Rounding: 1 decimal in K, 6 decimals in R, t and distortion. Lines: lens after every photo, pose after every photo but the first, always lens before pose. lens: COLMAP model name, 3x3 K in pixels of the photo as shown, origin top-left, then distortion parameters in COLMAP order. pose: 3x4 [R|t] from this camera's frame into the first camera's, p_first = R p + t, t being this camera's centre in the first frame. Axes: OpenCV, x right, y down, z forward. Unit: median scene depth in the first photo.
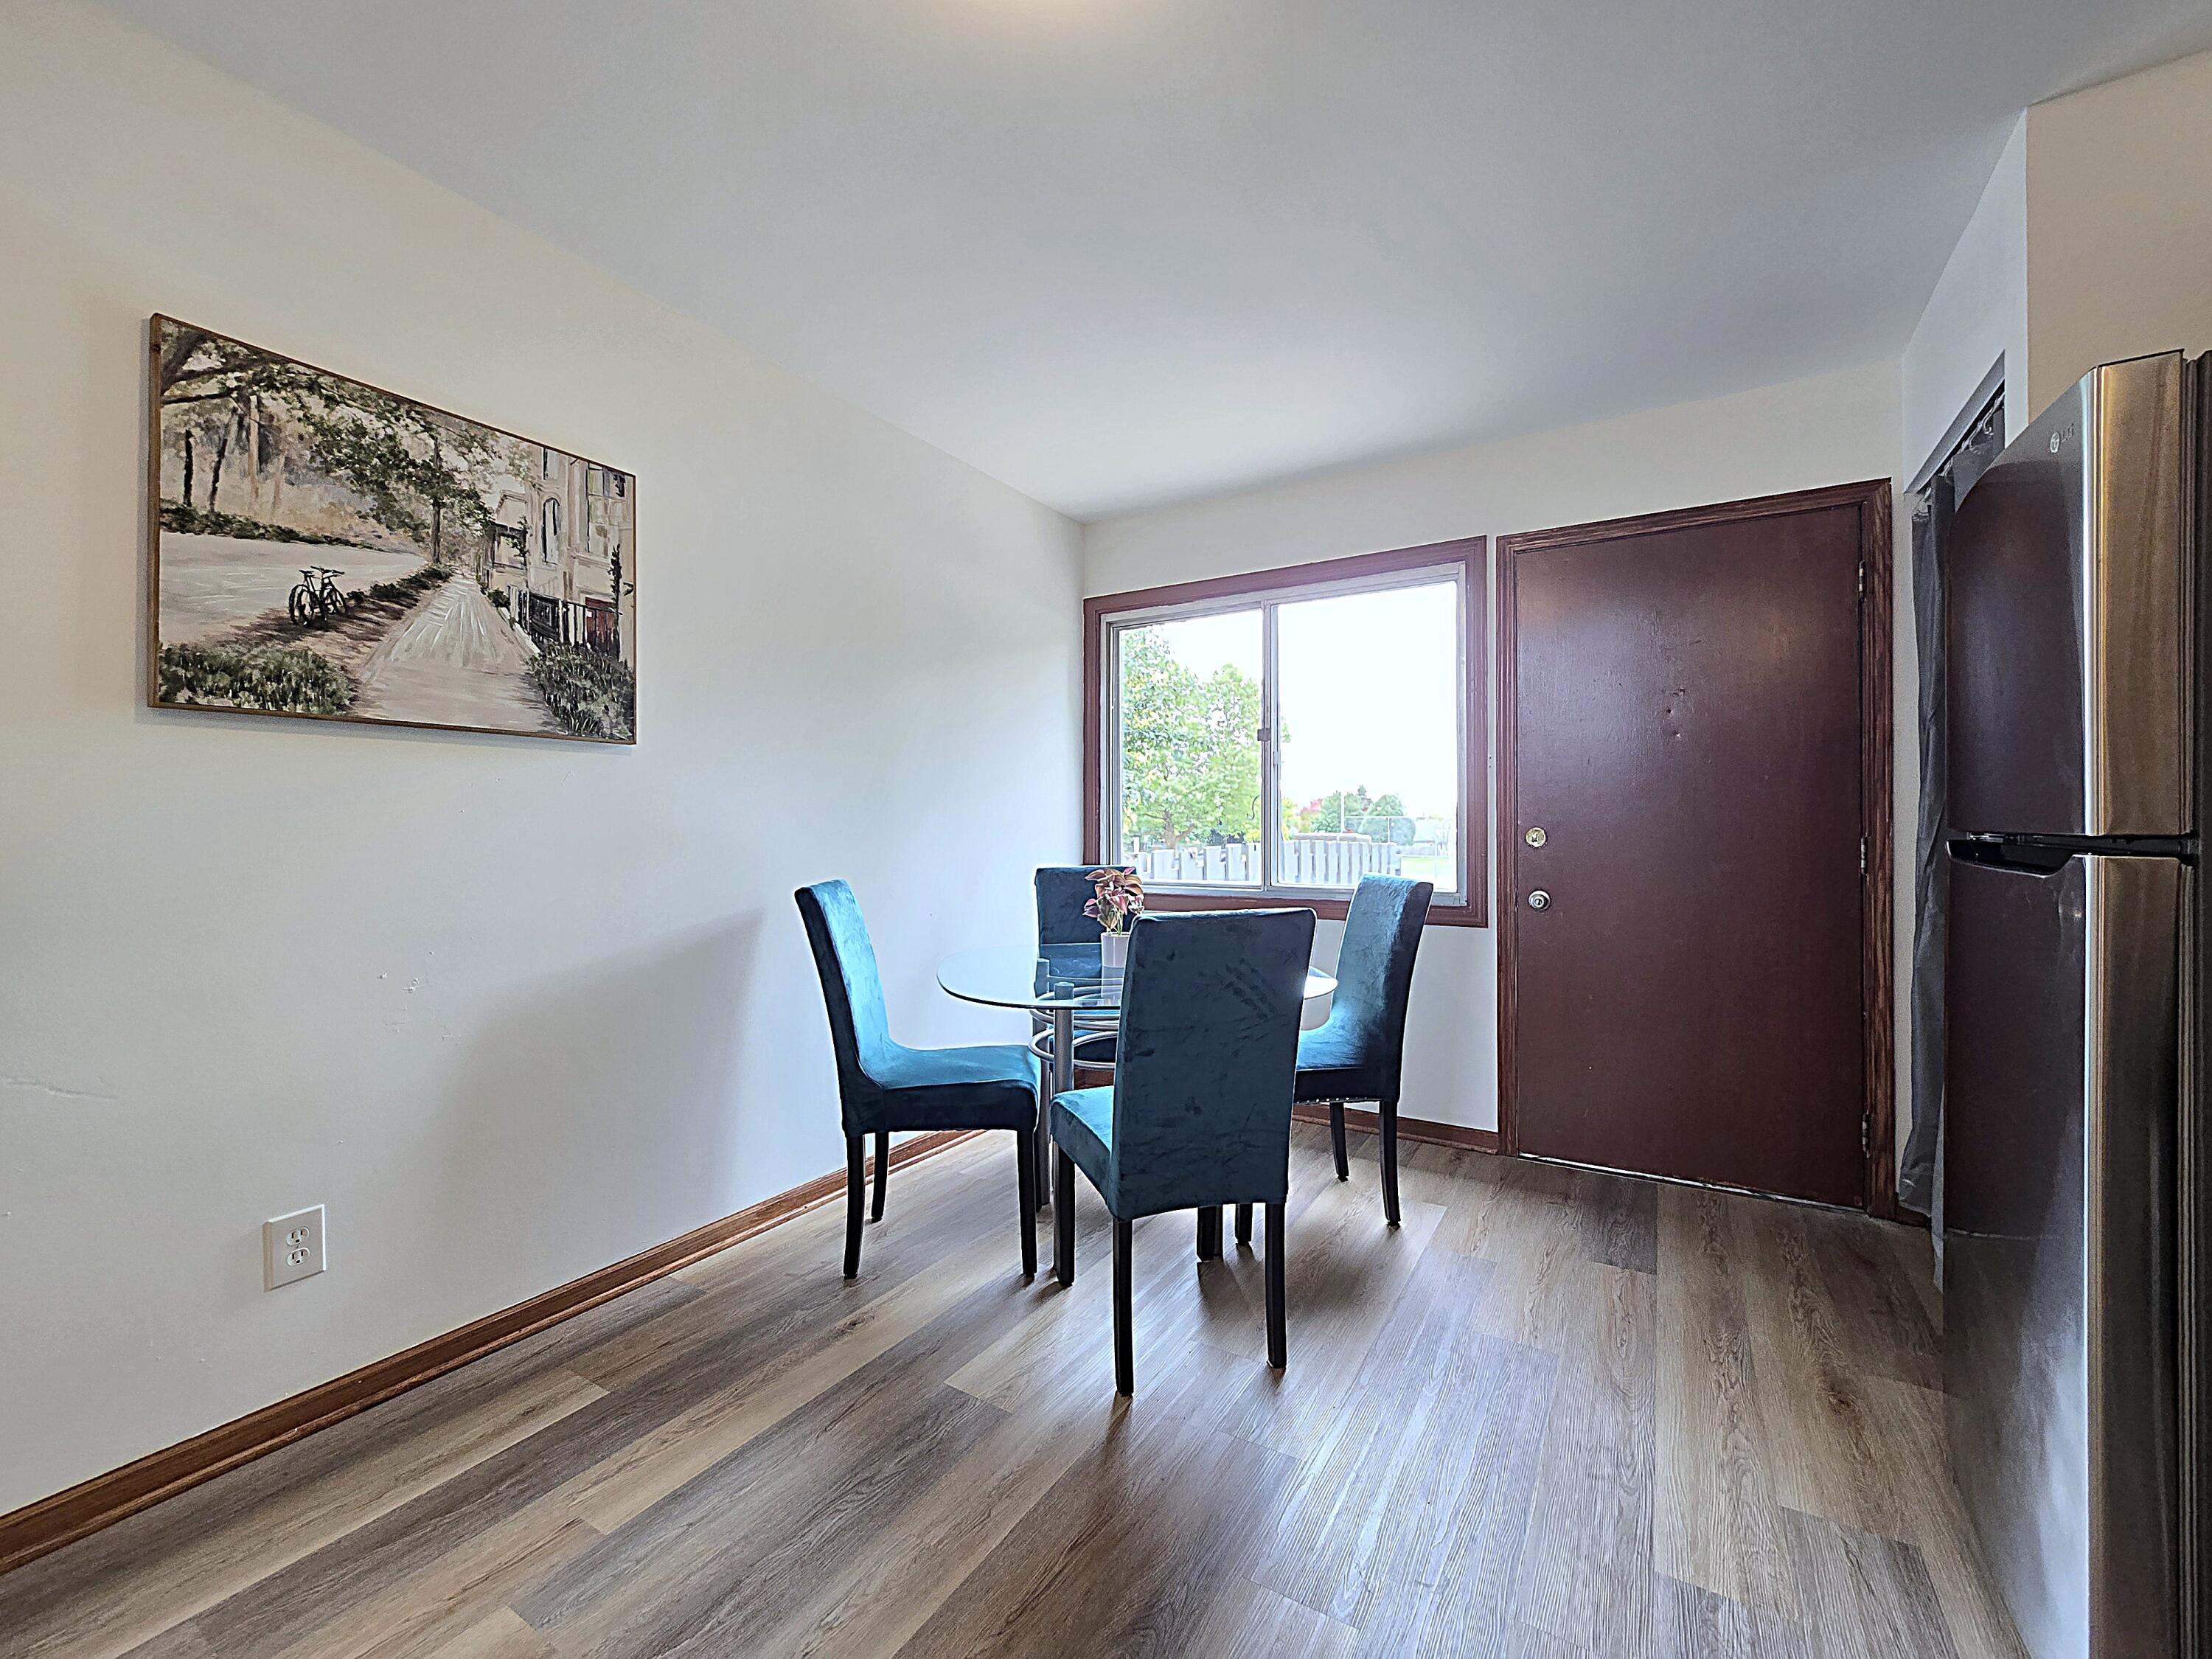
lens RADIAL K [[900.6, 0, 1118.3], [0, 900.6, 827.3], [0, 0, 1]] dist [-0.002800, 0.000028]
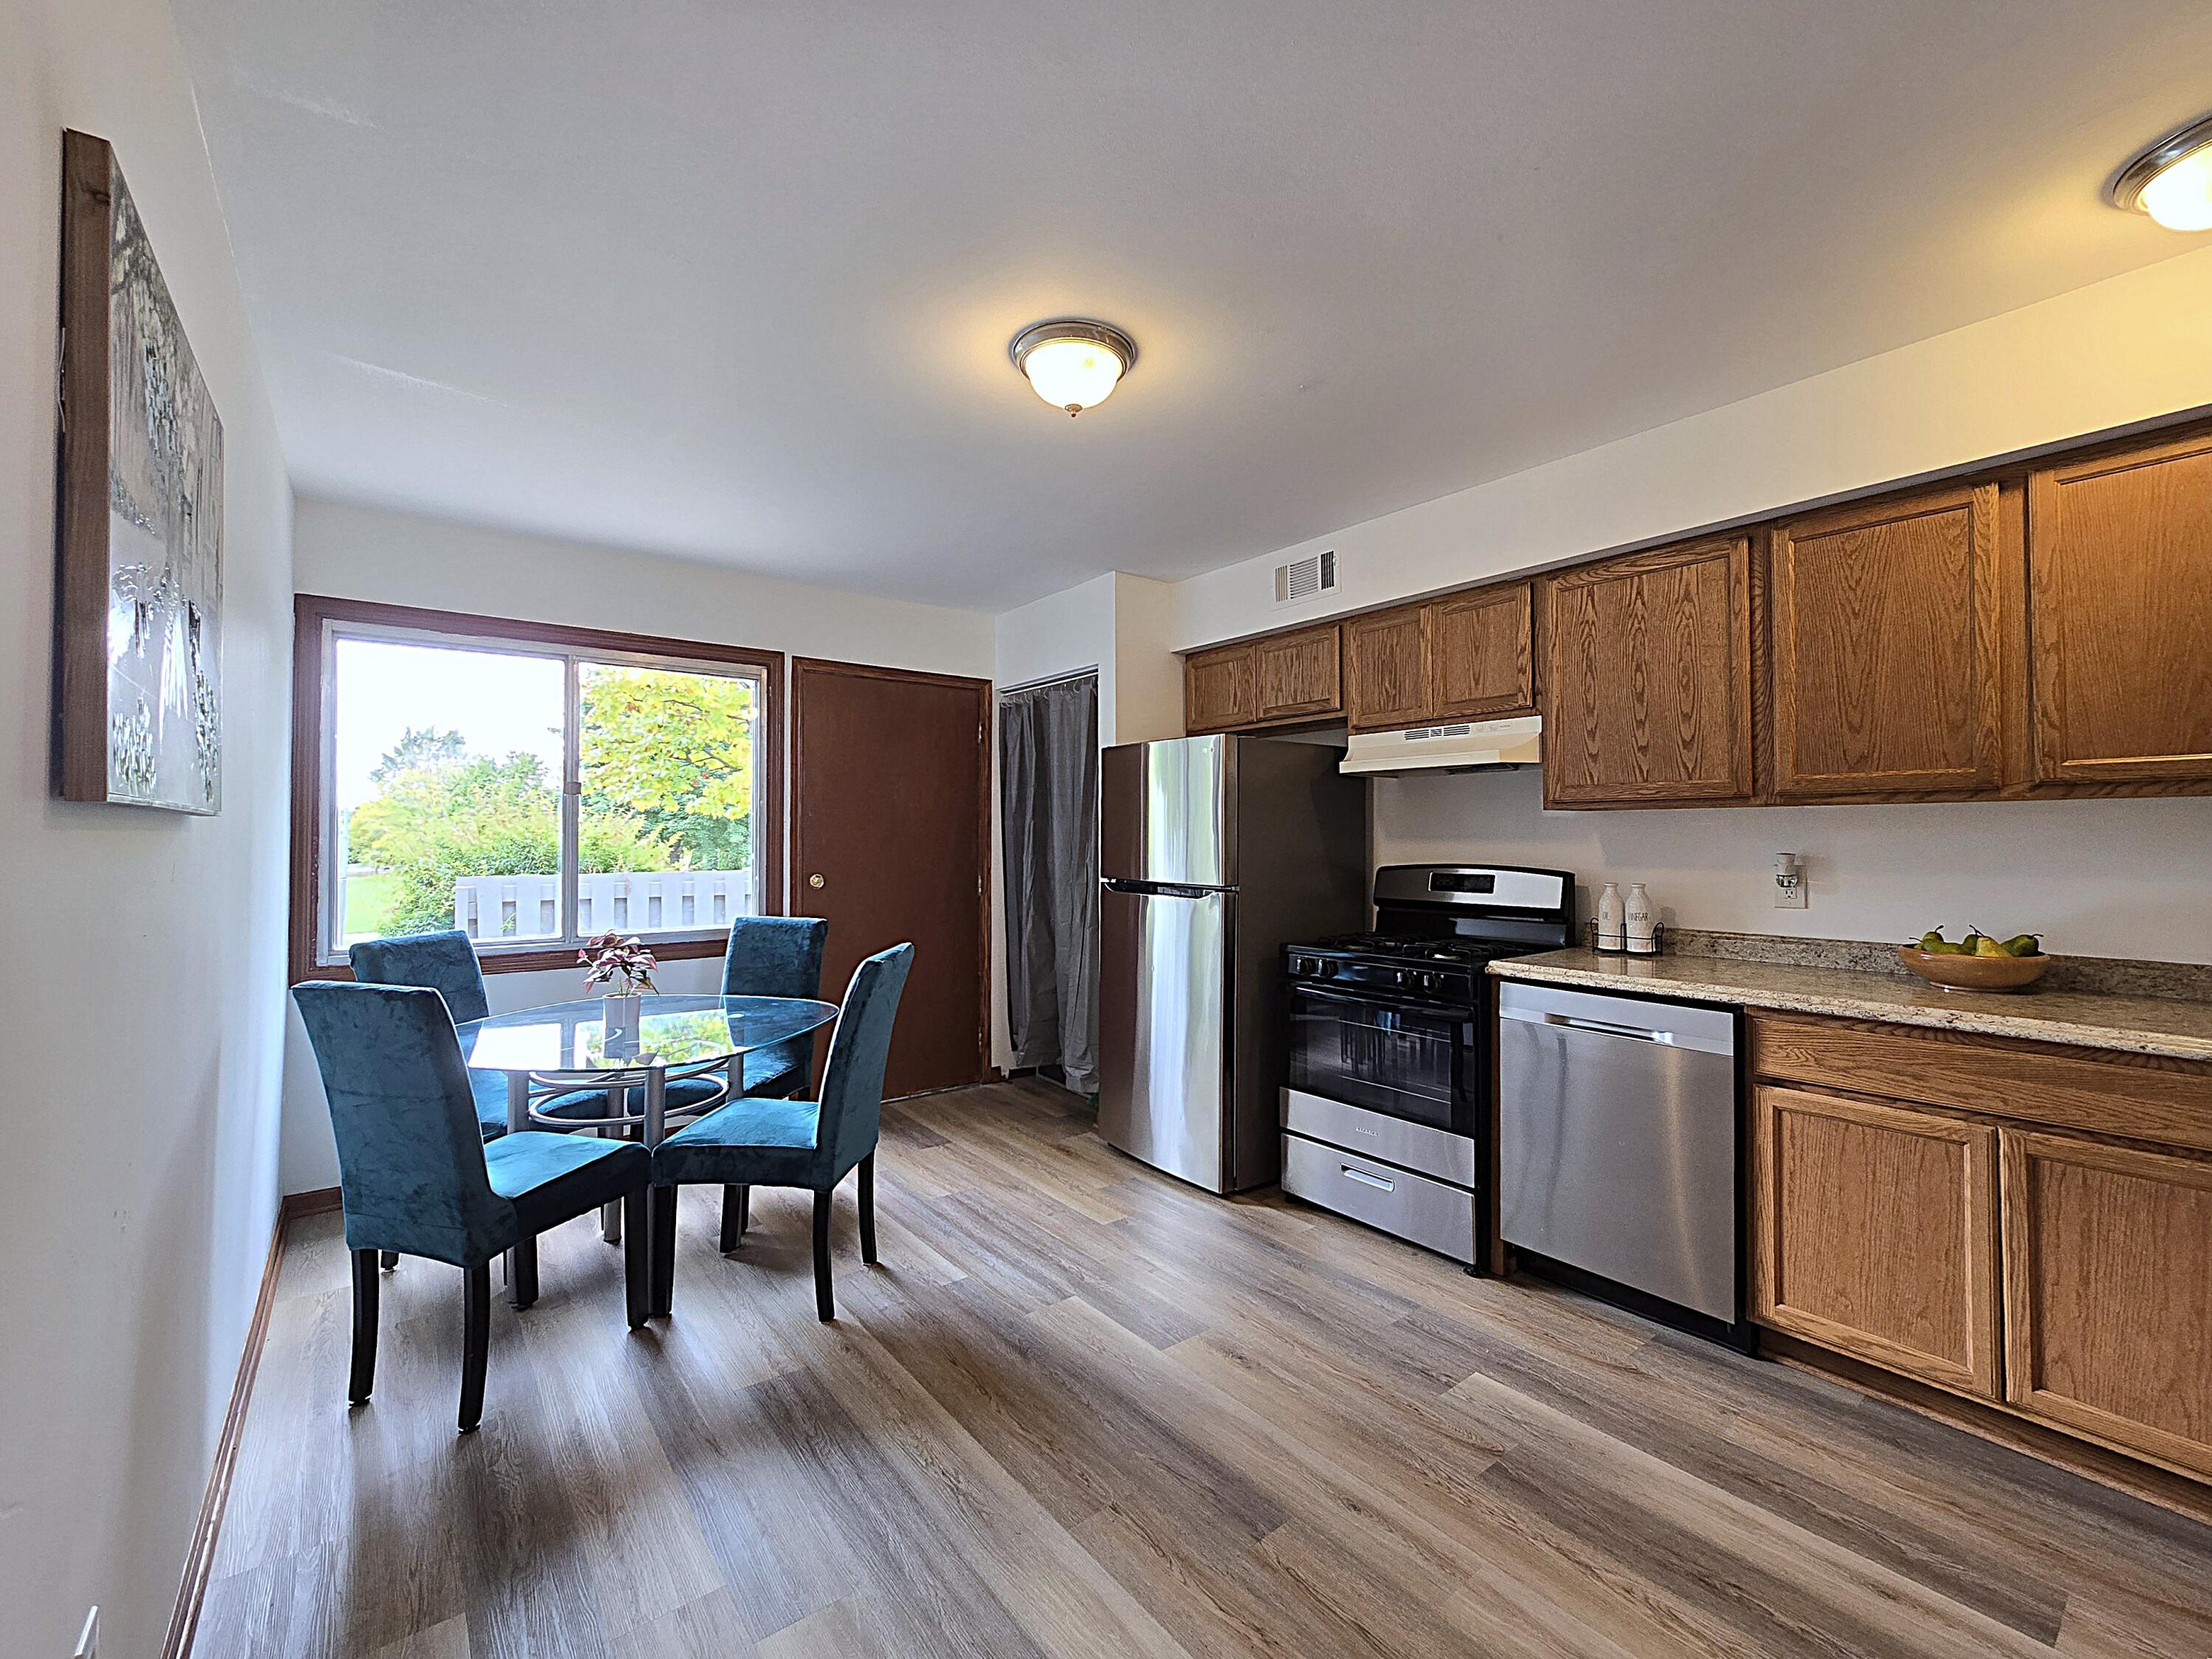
lens RADIAL K [[900.6, 0, 1119.5], [0, 900.6, 826.6], [0, 0, 1]] dist [-0.002800, 0.000028]
pose [[0.355397, 0.014520, 0.934603, -0.779550], [0.002546, 0.999861, -0.016502, -0.056753], [-0.934712, 0.008244, 0.355310, 0.094844]]
